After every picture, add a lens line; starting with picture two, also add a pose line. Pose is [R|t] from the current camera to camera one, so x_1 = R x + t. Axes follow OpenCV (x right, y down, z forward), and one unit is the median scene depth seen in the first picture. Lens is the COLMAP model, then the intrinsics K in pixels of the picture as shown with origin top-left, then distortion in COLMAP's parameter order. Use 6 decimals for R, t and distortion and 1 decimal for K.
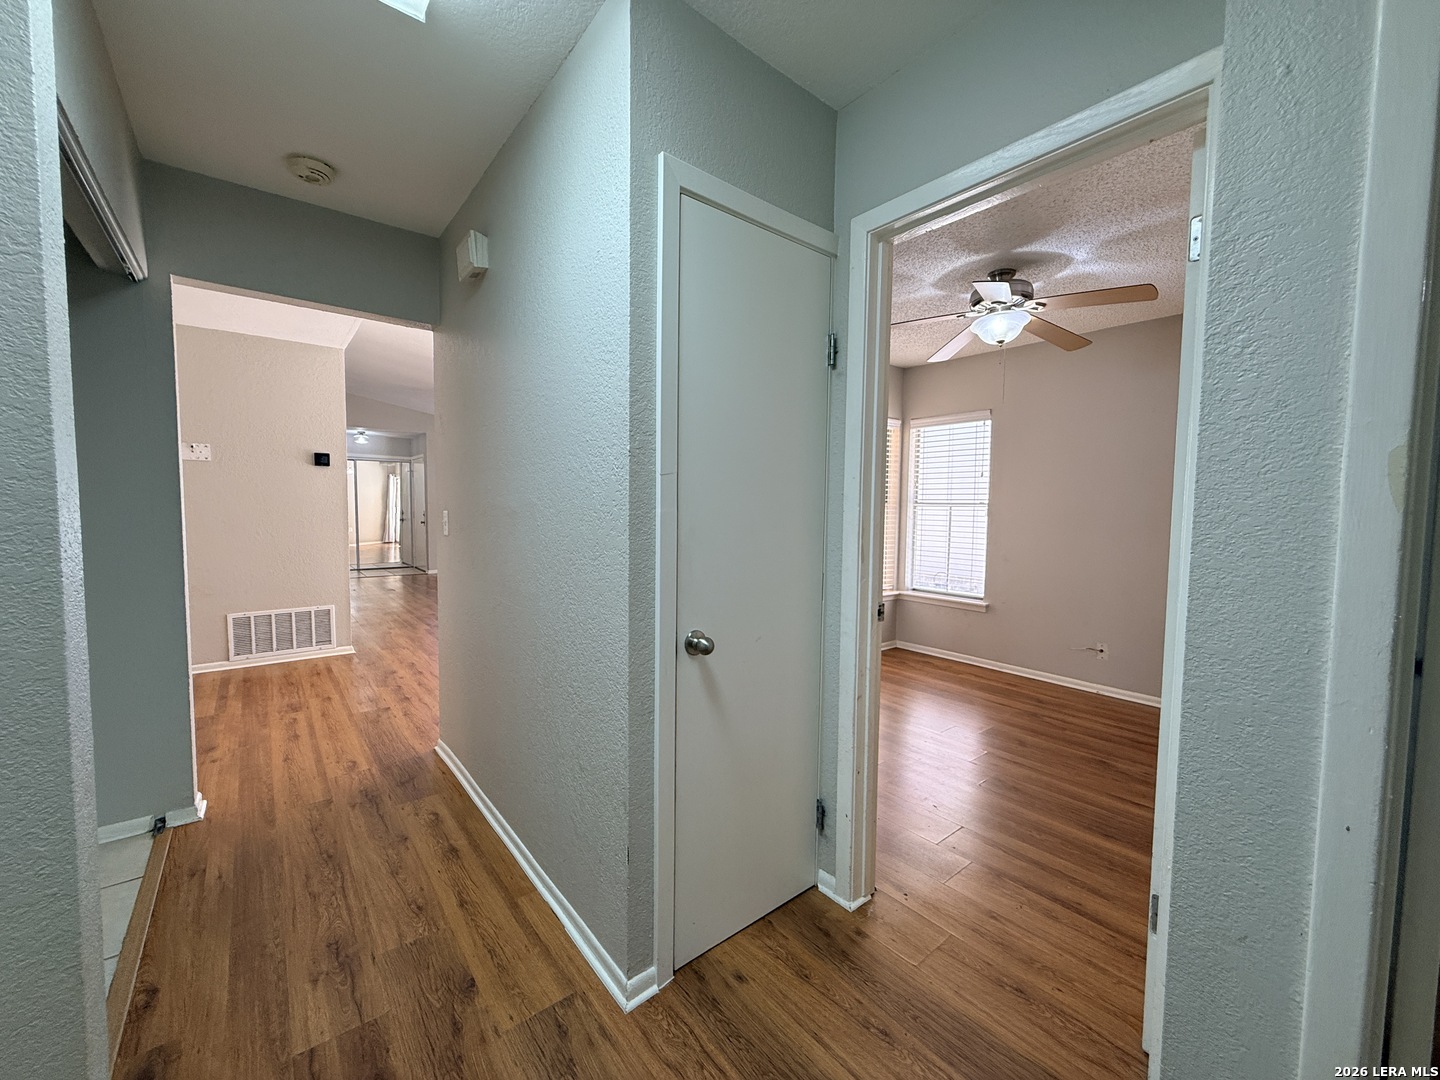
lens RADIAL K [[574.5, 0, 716.7], [0, 574.5, 541.0], [0, 0, 1]] dist [-0.000517, 0.000379]
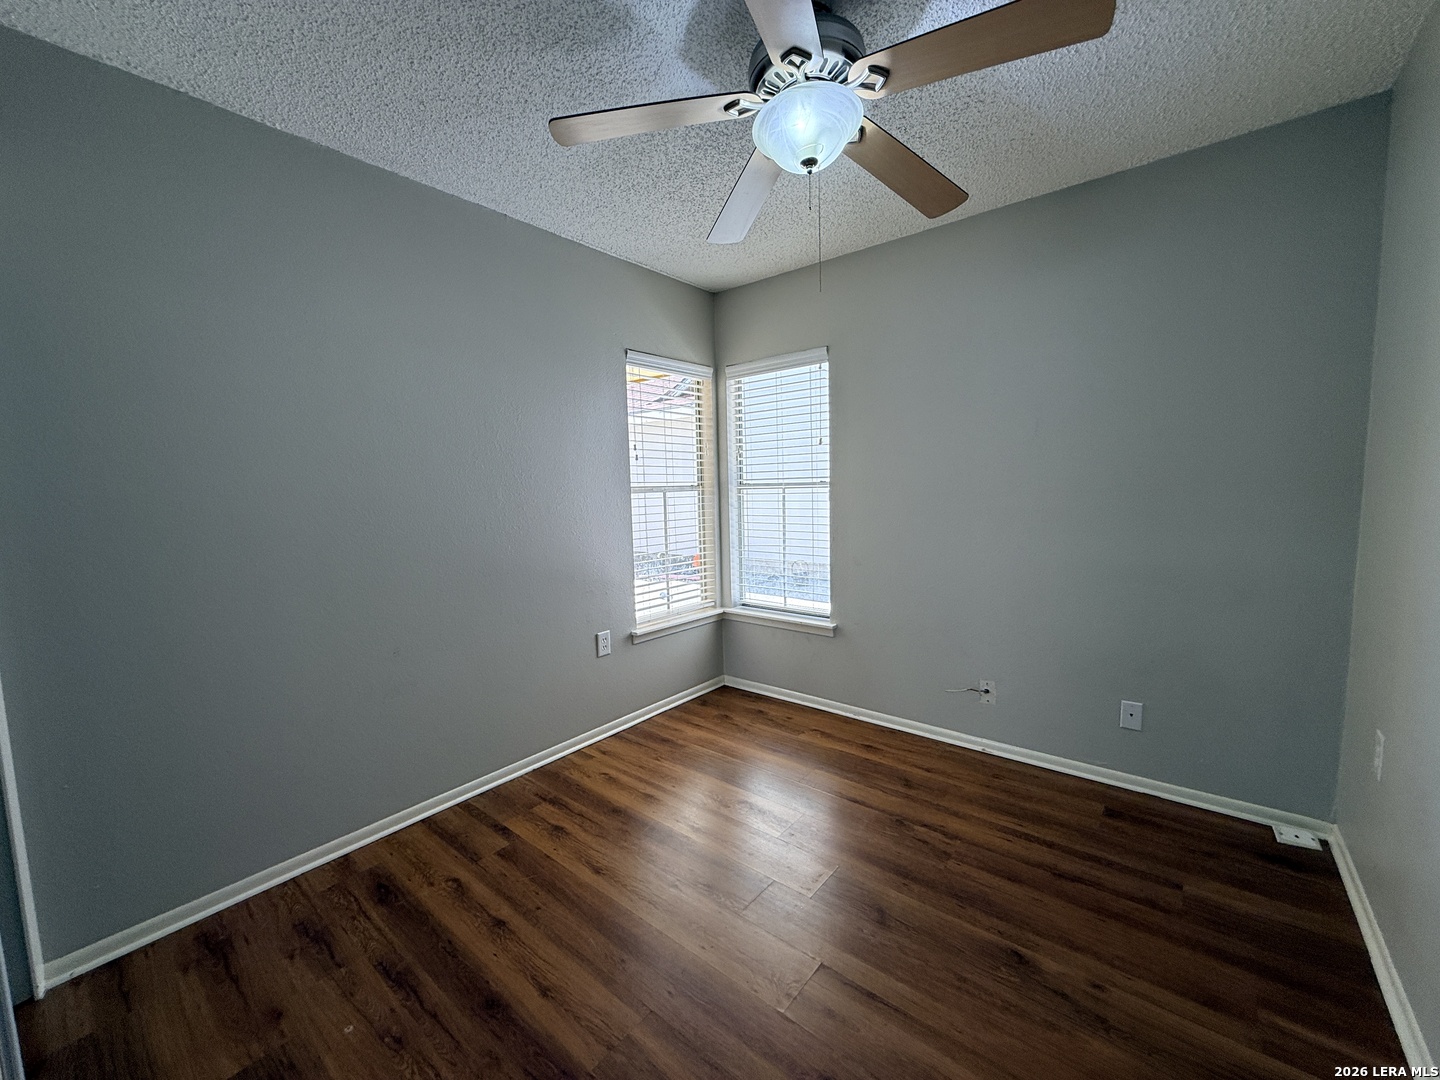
lens RADIAL K [[575.8, 0, 720.0], [0, 575.8, 540.0], [0, 0, 1]] dist [-0.000173, 0.000116]
pose [[0.977694, -0.055370, 0.202606, 0.204454], [0.049428, 0.998189, 0.034278, -0.027451], [-0.204137, -0.023500, 0.978660, 0.354912]]
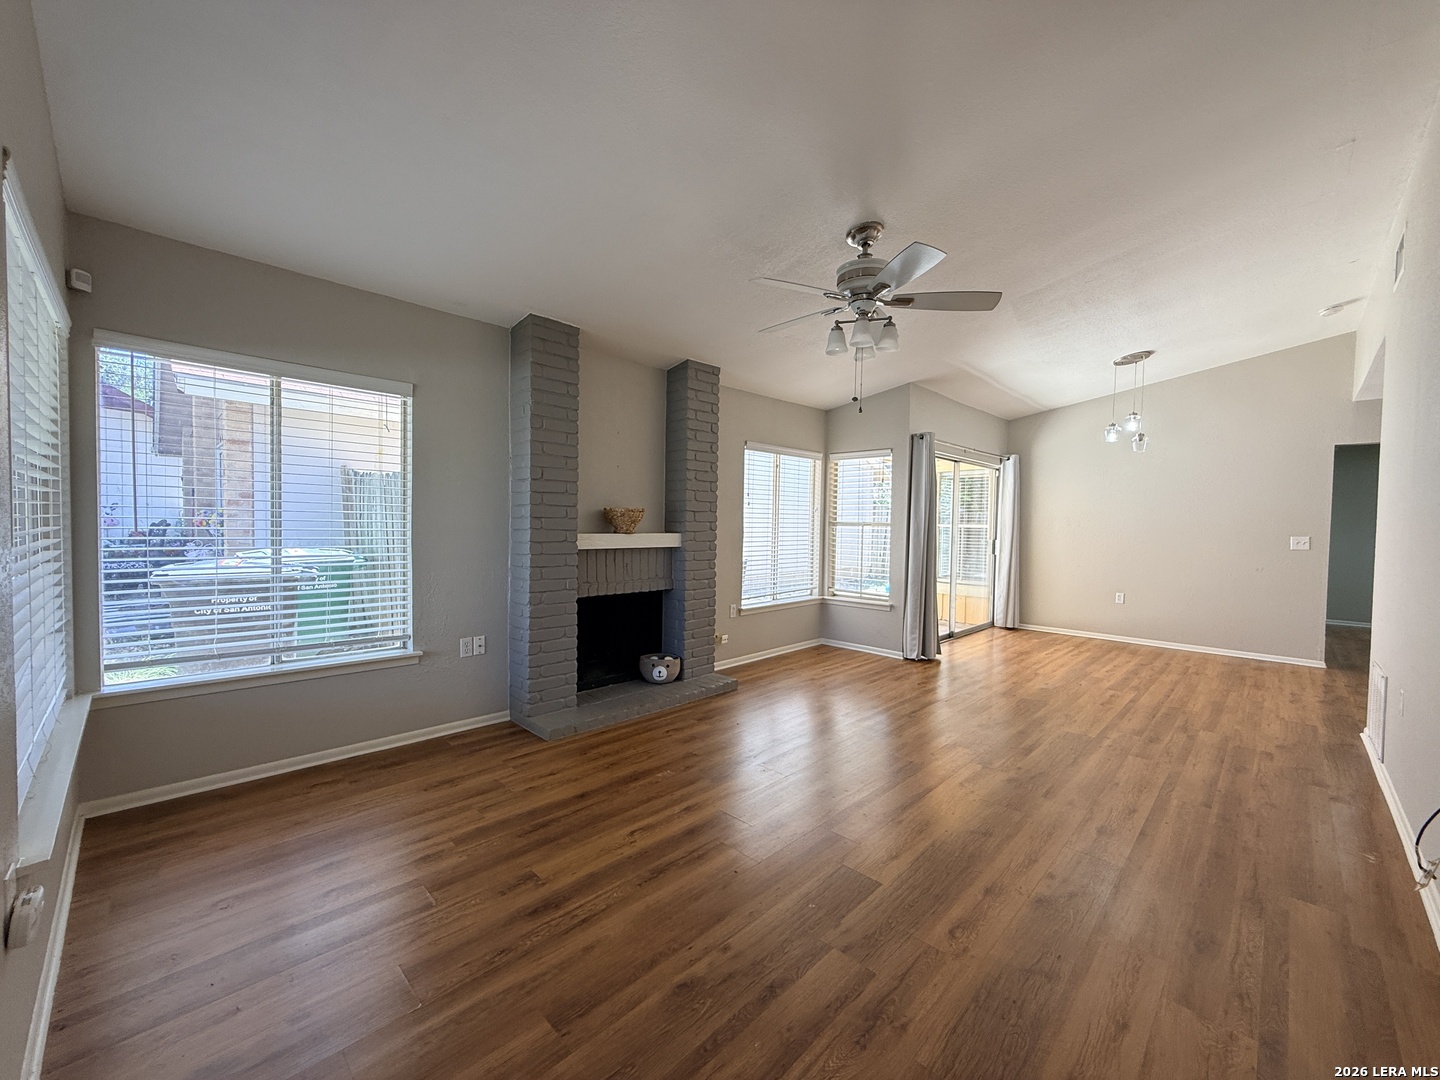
lens RADIAL K [[573.6, 0, 715.6], [0, 573.6, 539.3], [0, 0, 1]] dist [0.000799, -0.000366]
pose [[-0.109699, -0.041528, 0.993097, -1.421817], [0.042596, 0.998013, 0.046439, -0.149041], [-0.993052, 0.047396, -0.107712, 2.132949]]
